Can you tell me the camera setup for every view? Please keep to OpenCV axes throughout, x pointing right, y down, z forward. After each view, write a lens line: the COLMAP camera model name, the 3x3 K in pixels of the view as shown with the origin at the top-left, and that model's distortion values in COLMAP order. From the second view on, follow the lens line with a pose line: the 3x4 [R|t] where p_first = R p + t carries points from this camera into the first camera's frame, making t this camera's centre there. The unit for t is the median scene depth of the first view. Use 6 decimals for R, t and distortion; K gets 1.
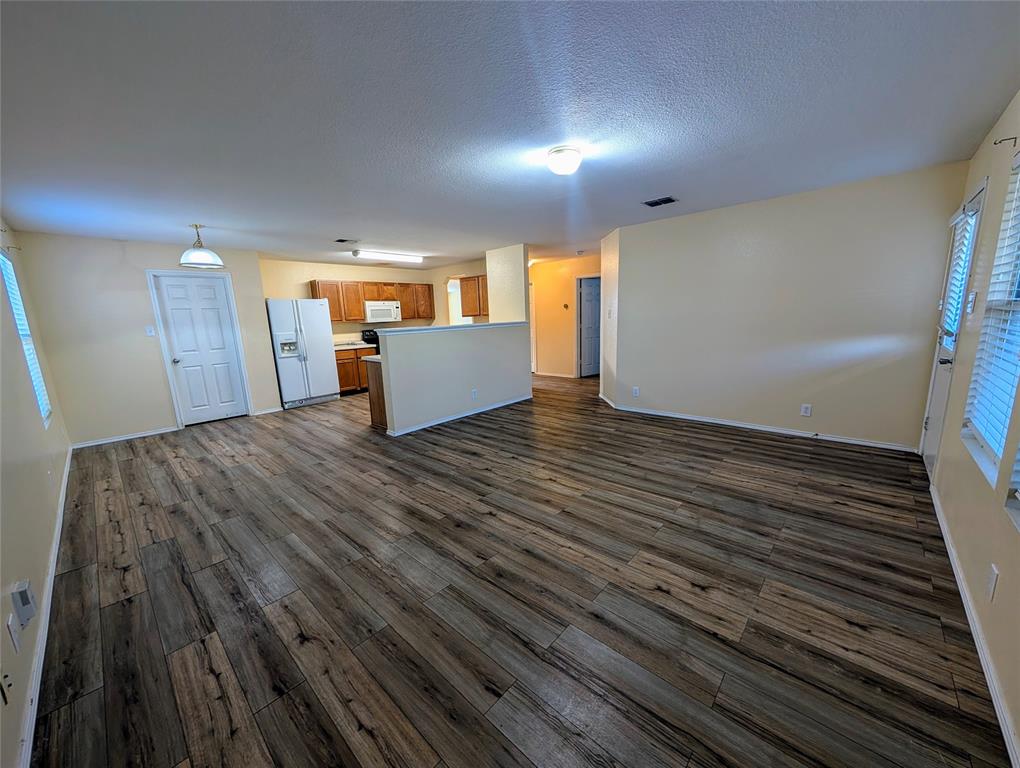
lens RADIAL K [[382.7, 0, 516.5], [0, 382.7, 385.3], [0, 0, 1]] dist [0.001566, -0.000342]
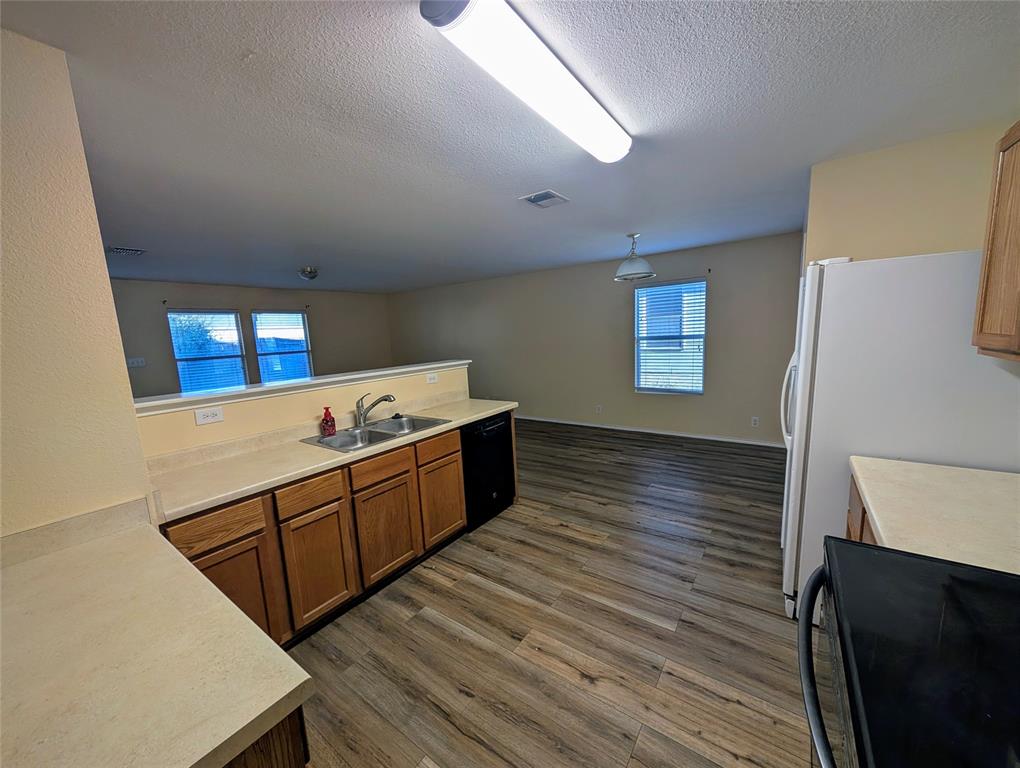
lens RADIAL K [[382.7, 0, 509.2], [0, 382.7, 389.1], [0, 0, 1]] dist [0.001566, -0.000342]
pose [[-0.990699, 0.100472, -0.091767, -0.452991], [0.064992, 0.941884, 0.329592, -0.425821], [0.119549, 0.320562, -0.939653, 2.194328]]
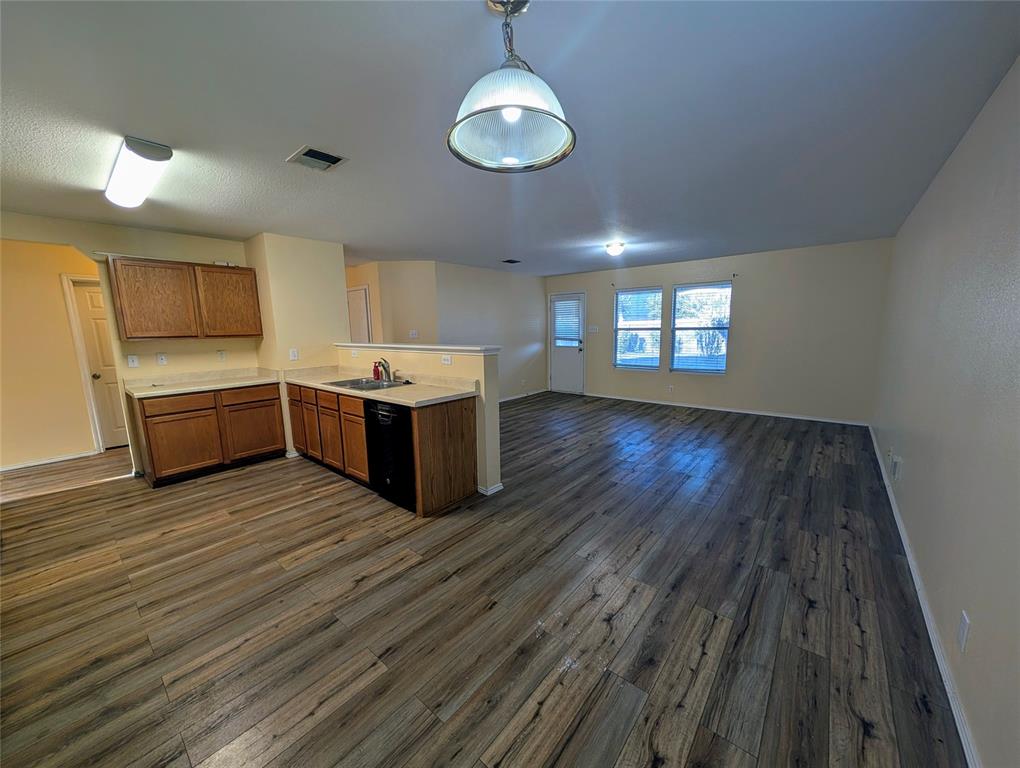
lens RADIAL K [[382.7, 0, 513.8], [0, 382.7, 386.9], [0, 0, 1]] dist [0.001566, -0.000342]
pose [[-0.038450, -0.118102, 0.992257, -1.287611], [0.201712, 0.971632, 0.123463, -0.180157], [-0.978690, 0.204897, -0.013536, 1.180861]]
